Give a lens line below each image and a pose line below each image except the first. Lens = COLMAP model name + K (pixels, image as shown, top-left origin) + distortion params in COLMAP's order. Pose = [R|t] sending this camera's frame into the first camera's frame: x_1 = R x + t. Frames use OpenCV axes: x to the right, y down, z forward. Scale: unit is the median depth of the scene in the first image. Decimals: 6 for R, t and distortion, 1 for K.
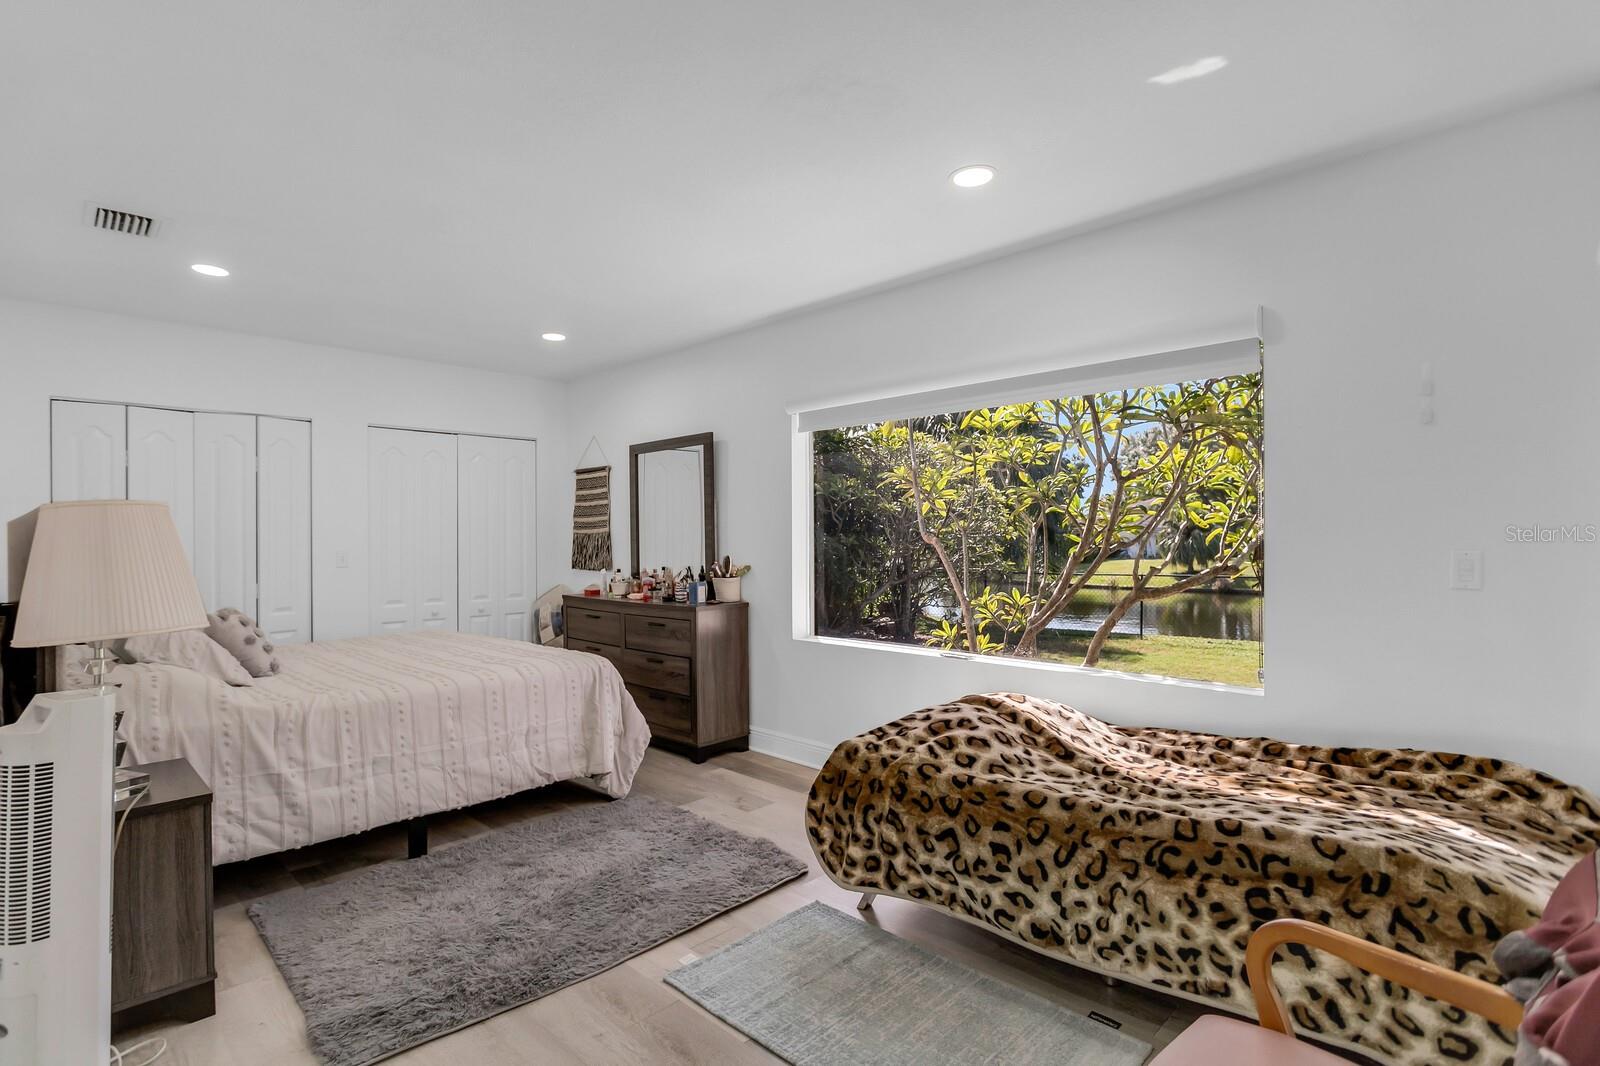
lens RADIAL K [[768.3, 0, 788.4], [0, 768.3, 539.2], [0, 0, 1]] dist [-0.009318, -0.000137]
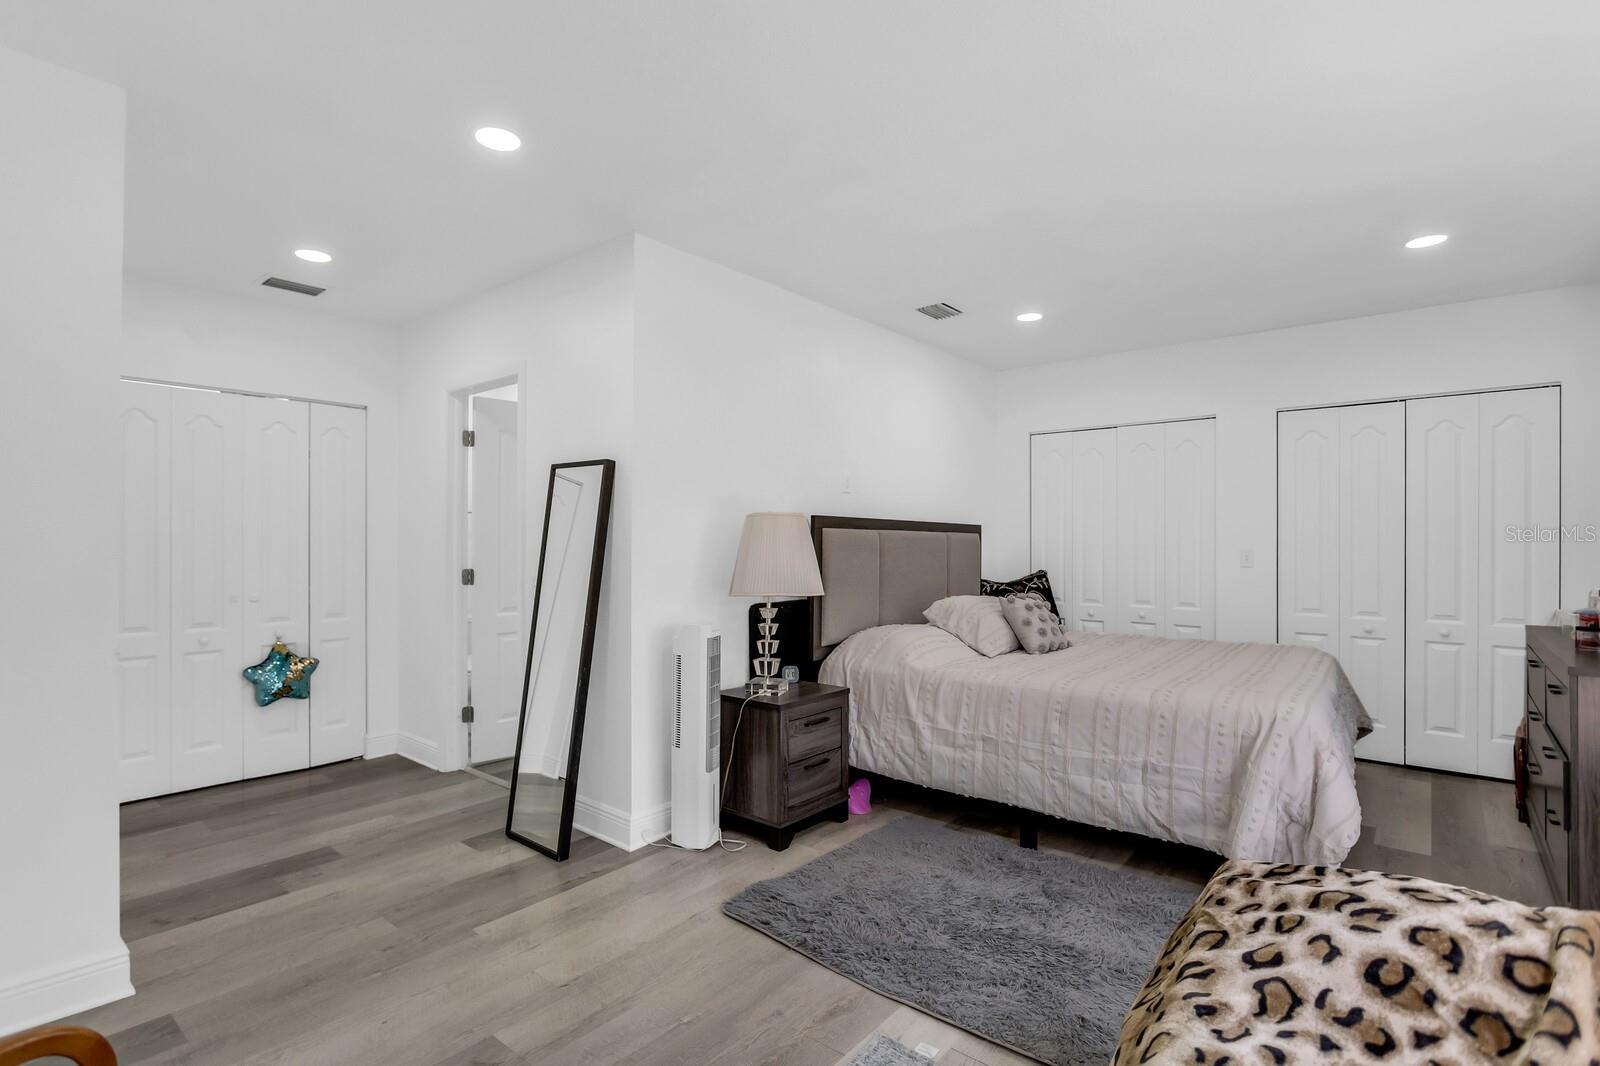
lens RADIAL K [[768.3, 0, 788.0], [0, 768.3, 534.3], [0, 0, 1]] dist [-0.009318, -0.000137]
pose [[0.084507, -0.001670, -0.996421, 0.533269], [-0.000793, 0.999998, -0.001743, -0.002320], [0.996423, 0.000937, 0.084506, 0.619713]]
